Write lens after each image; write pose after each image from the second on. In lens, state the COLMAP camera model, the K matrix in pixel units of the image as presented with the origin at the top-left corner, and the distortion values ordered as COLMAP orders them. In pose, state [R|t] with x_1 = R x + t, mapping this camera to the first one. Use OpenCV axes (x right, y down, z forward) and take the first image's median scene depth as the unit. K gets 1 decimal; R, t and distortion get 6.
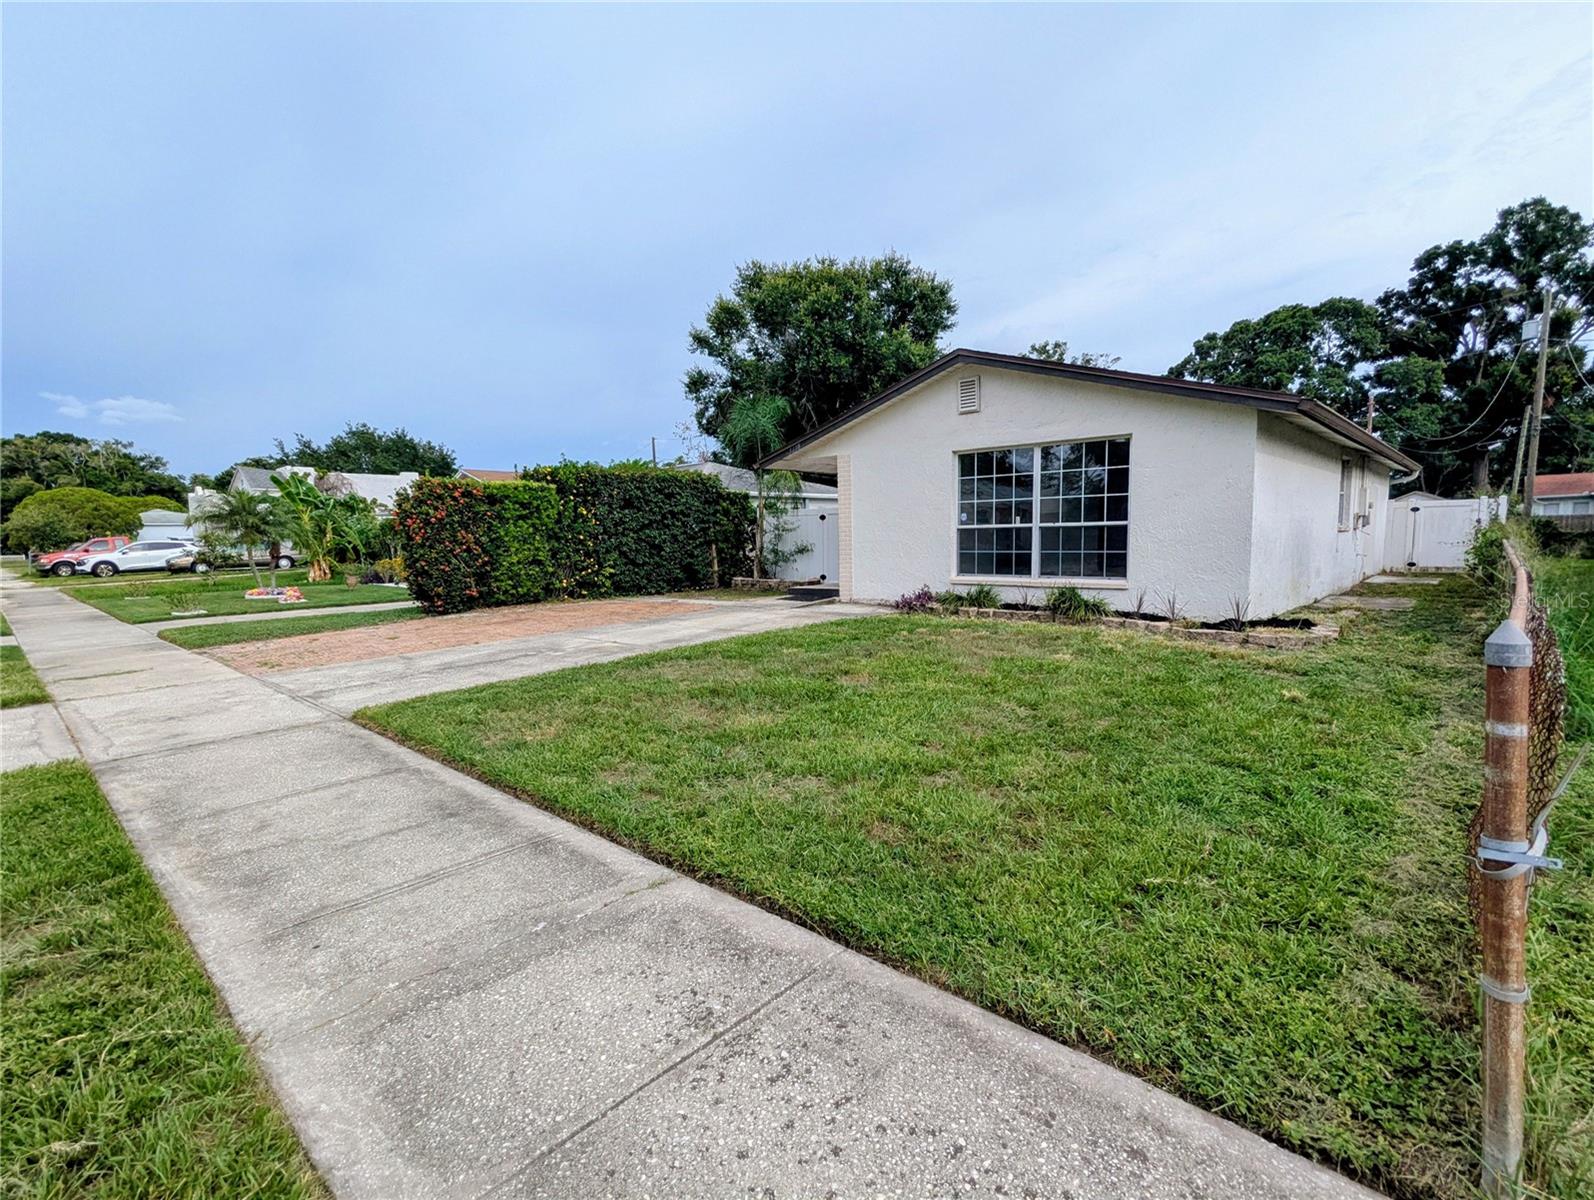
lens RADIAL K [[755.4, 0, 806.4], [0, 755.4, 608.5], [0, 0, 1]] dist [0.003085, 0.000325]
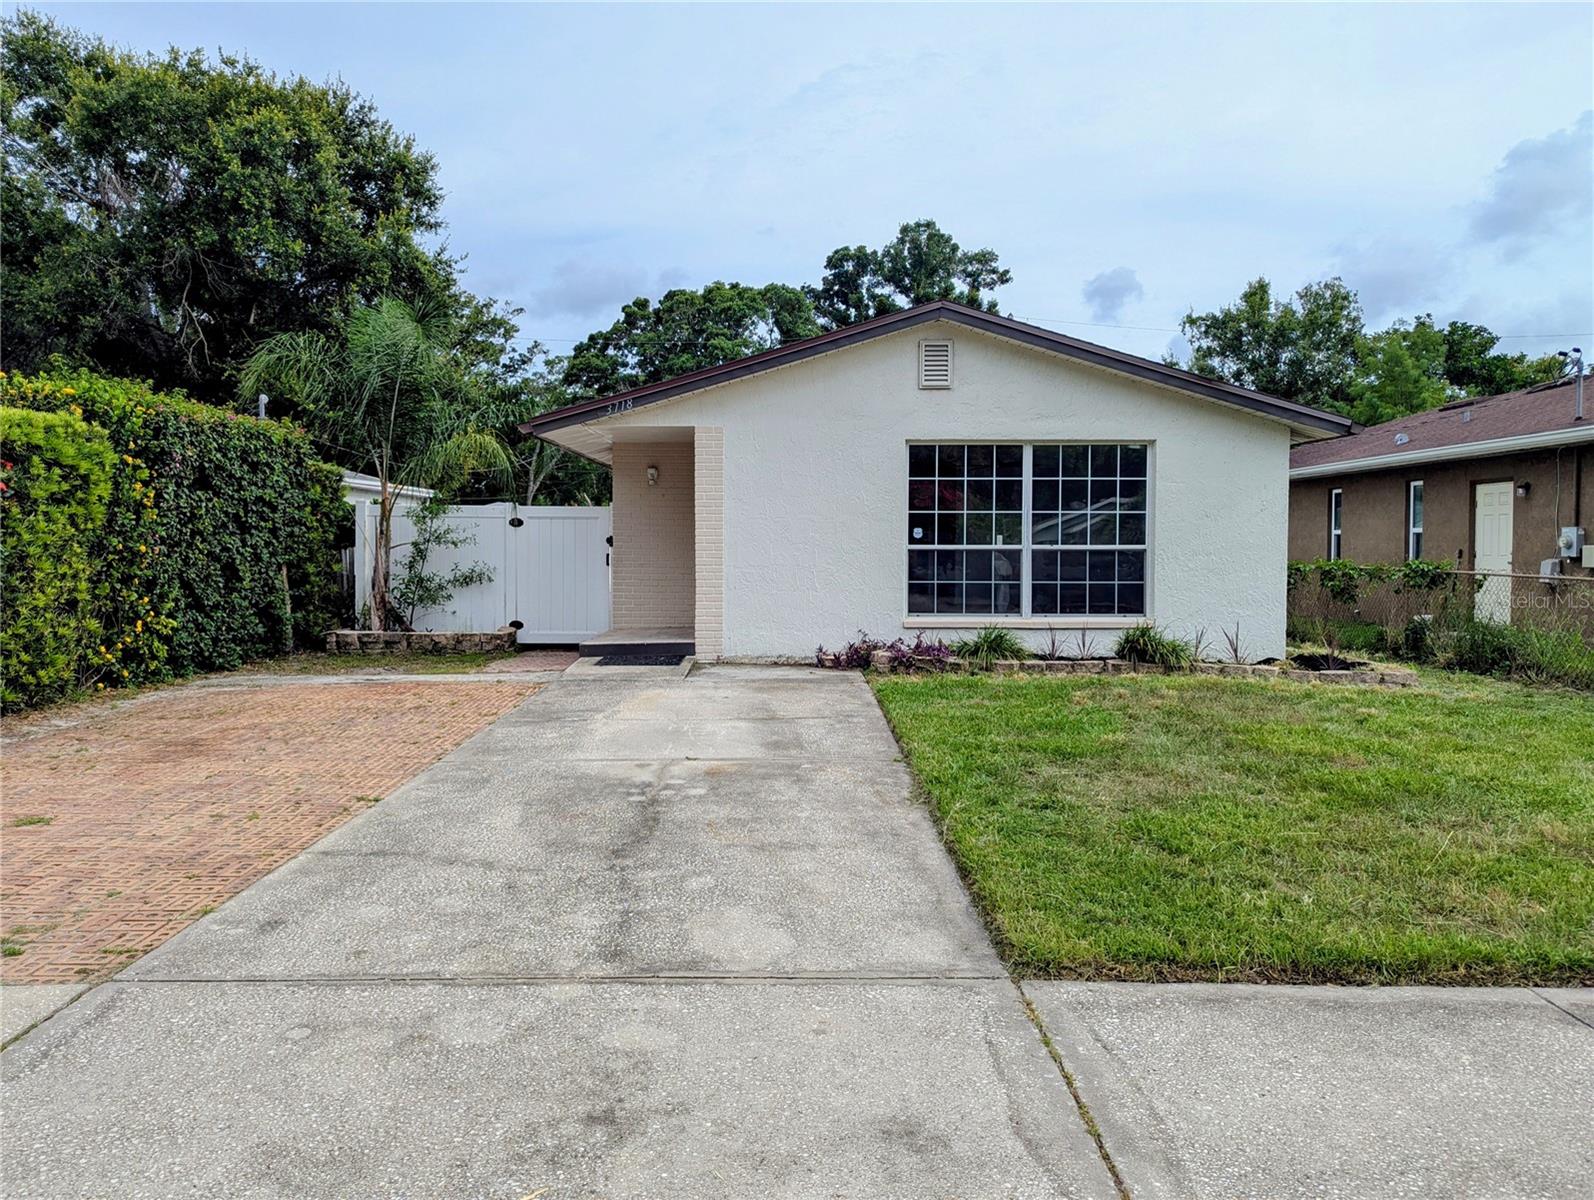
lens RADIAL K [[1118.6, 0, 797.3], [0, 1118.6, 587.5], [0, 0, 1]] dist [0.063229, -0.062509]
pose [[0.735241, -0.004101, 0.677793, -0.400949], [0.049999, 0.997585, -0.048202, -0.017644], [-0.675959, 0.069329, 0.733671, 0.214791]]
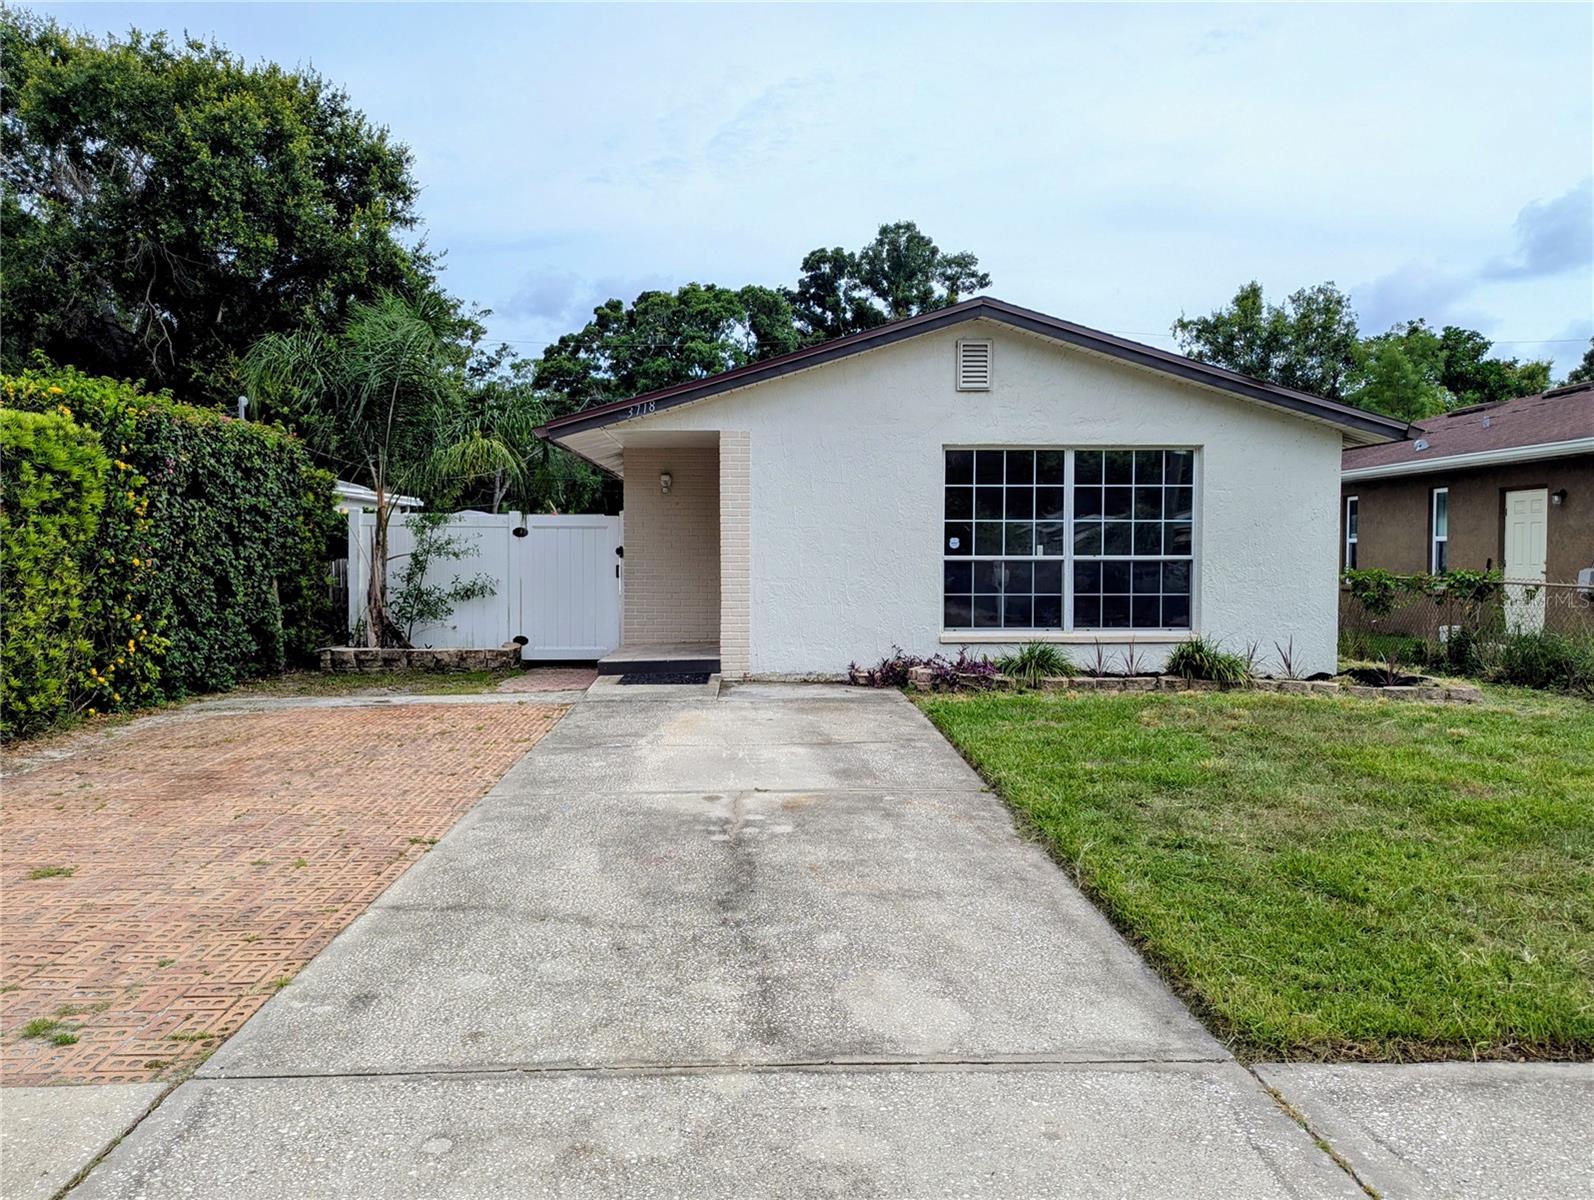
lens RADIAL K [[1136.1, 0, 797.0], [0, 1136.1, 600.0], [0, 0, 1]] dist [0.067619, -0.065603]
pose [[0.714646, -0.008486, 0.699435, -0.411238], [0.054292, 0.997583, -0.043370, -0.023750], [-0.697376, 0.068968, 0.713379, 0.261541]]
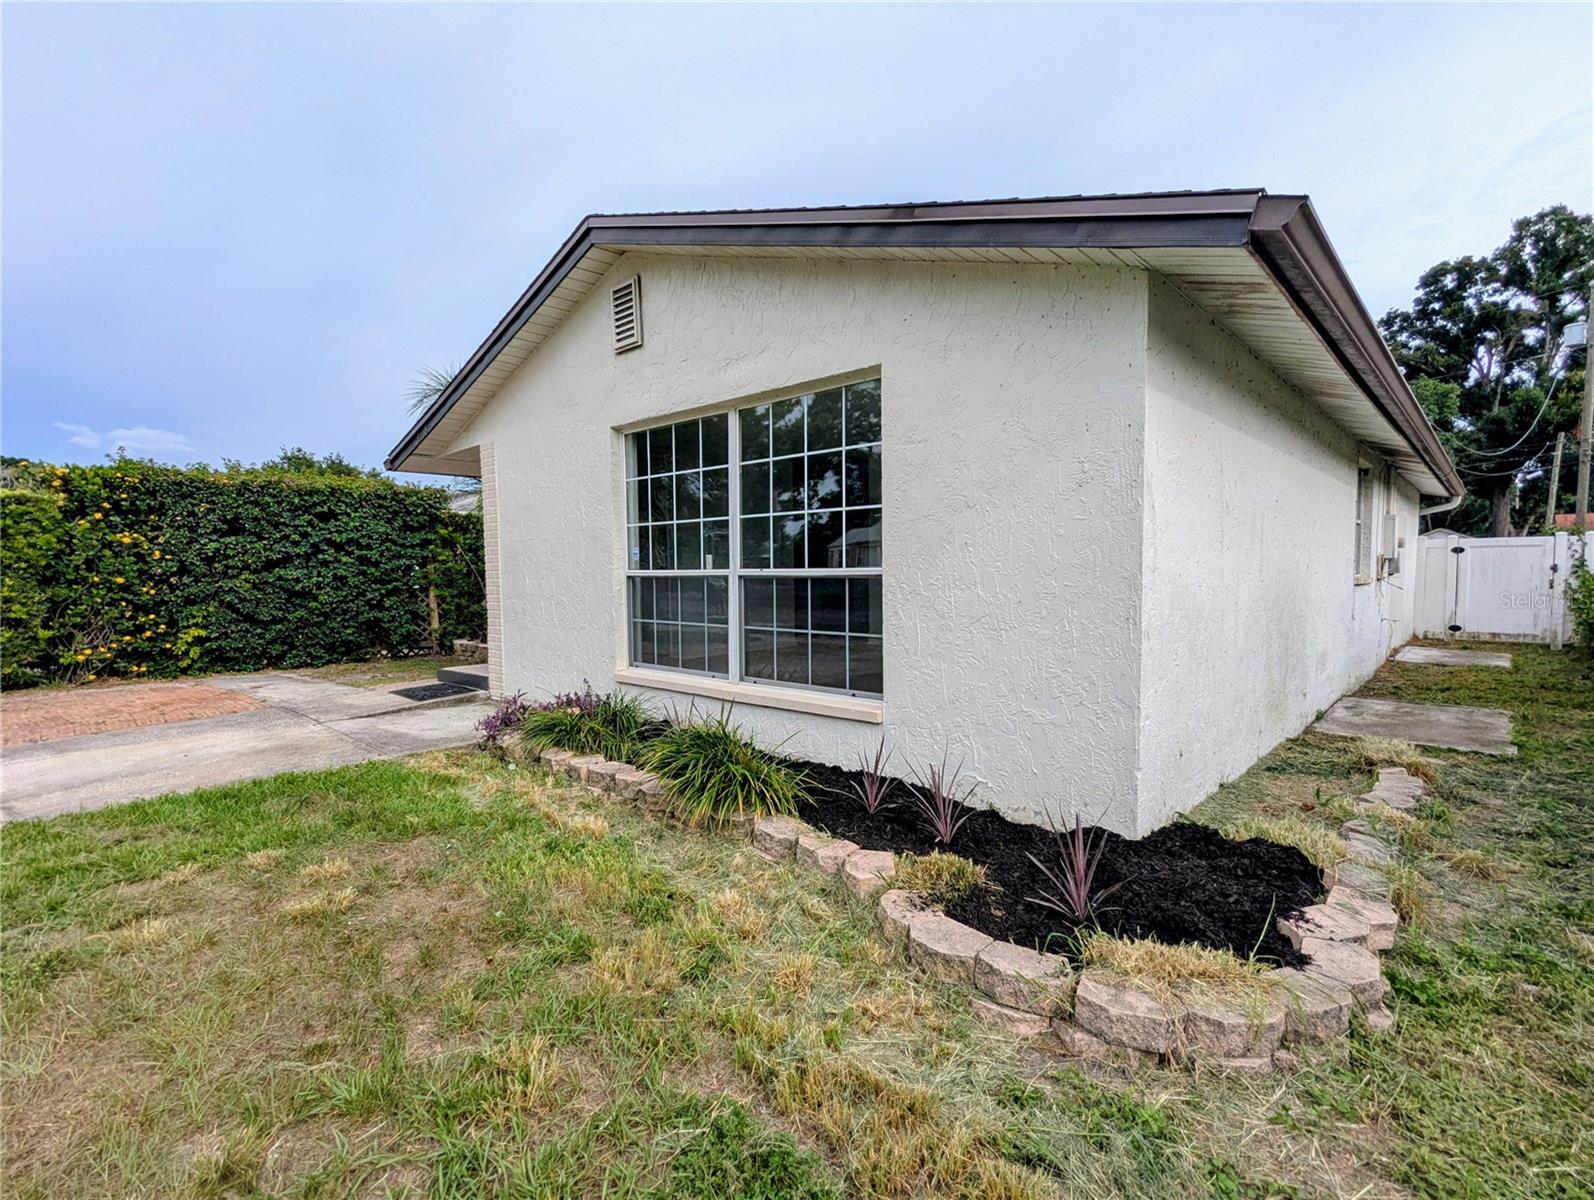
lens RADIAL K [[755.4, 0, 806.4], [0, 755.4, 608.5], [0, 0, 1]] dist [0.003085, 0.000325]
pose [[0.999938, 0.010819, -0.002711, 0.225399], [-0.010934, 0.998861, -0.046441, -0.041998], [0.002206, 0.046468, 0.998917, 0.333428]]
